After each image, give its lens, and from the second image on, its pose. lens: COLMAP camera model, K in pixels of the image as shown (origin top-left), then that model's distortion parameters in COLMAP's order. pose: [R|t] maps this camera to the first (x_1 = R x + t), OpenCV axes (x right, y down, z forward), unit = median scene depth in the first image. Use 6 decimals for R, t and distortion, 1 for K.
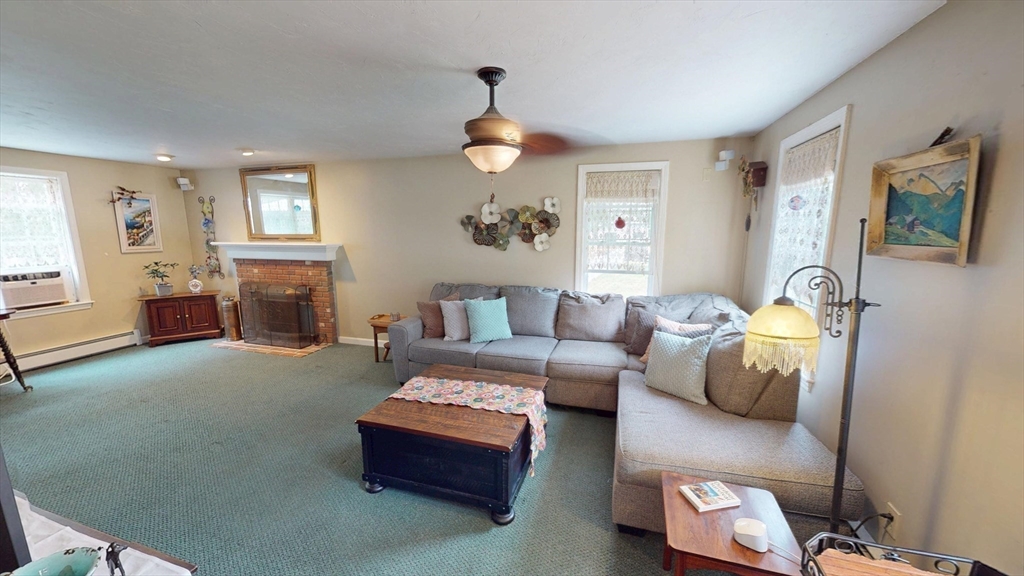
lens RADIAL K [[373.6, 0, 510.0], [0, 373.6, 290.3], [0, 0, 1]] dist [-0.000597, 0.000013]
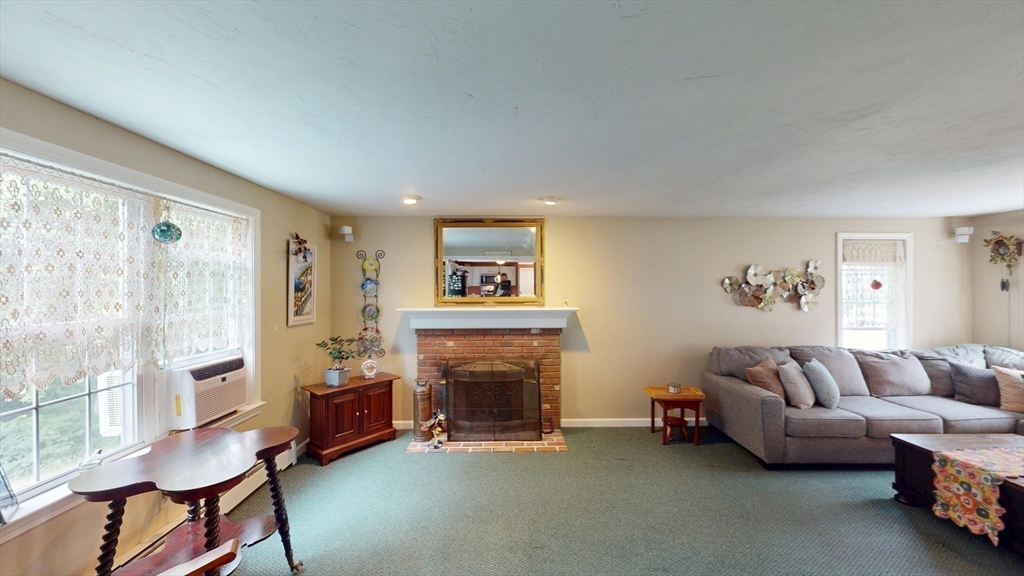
lens RADIAL K [[373.6, 0, 513.2], [0, 373.6, 291.1], [0, 0, 1]] dist [-0.000597, 0.000013]
pose [[0.953676, -0.003850, 0.300811, -0.840851], [0.052318, 0.986804, -0.153234, -0.036711], [-0.296251, 0.161874, 0.941293, 0.216430]]
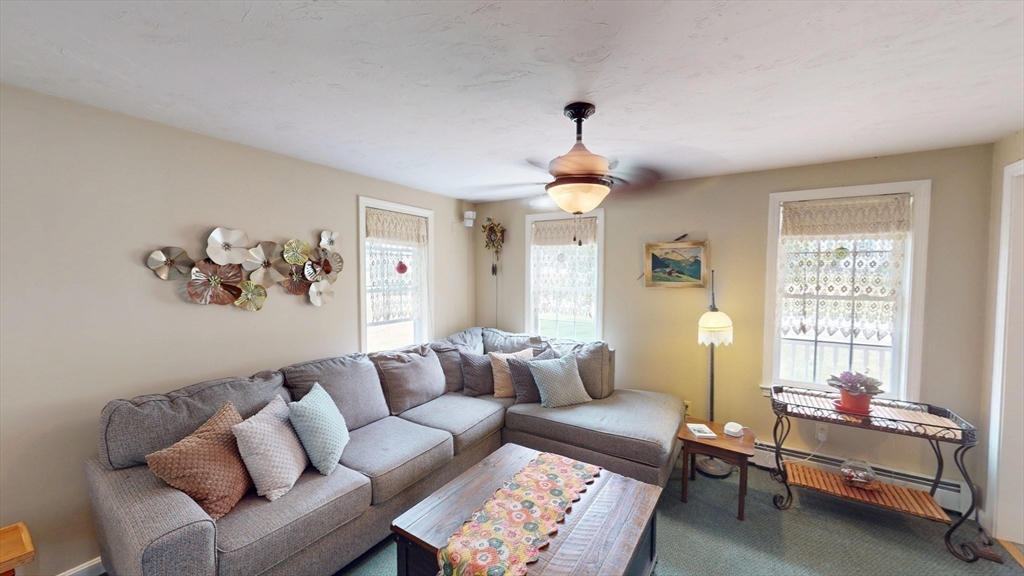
lens RADIAL K [[373.6, 0, 510.2], [0, 373.6, 287.7], [0, 0, 1]] dist [-0.000597, 0.000013]
pose [[0.273240, -0.038317, 0.961182, -0.406372], [0.154010, 0.988060, -0.004393, -0.067371], [-0.949537, 0.149232, 0.275879, 0.391438]]
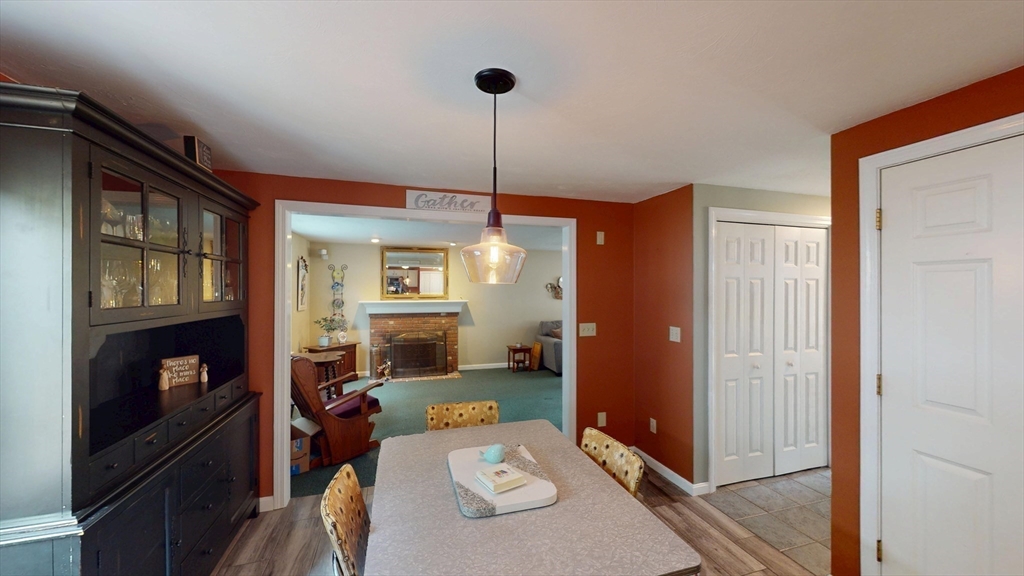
lens RADIAL K [[373.6, 0, 511.4], [0, 373.6, 290.8], [0, 0, 1]] dist [-0.000597, 0.000013]
pose [[0.831994, -0.000279, 0.554785, -1.120685], [0.090380, 0.986709, -0.135045, 0.055057], [-0.547374, 0.162499, 0.820961, -0.331464]]
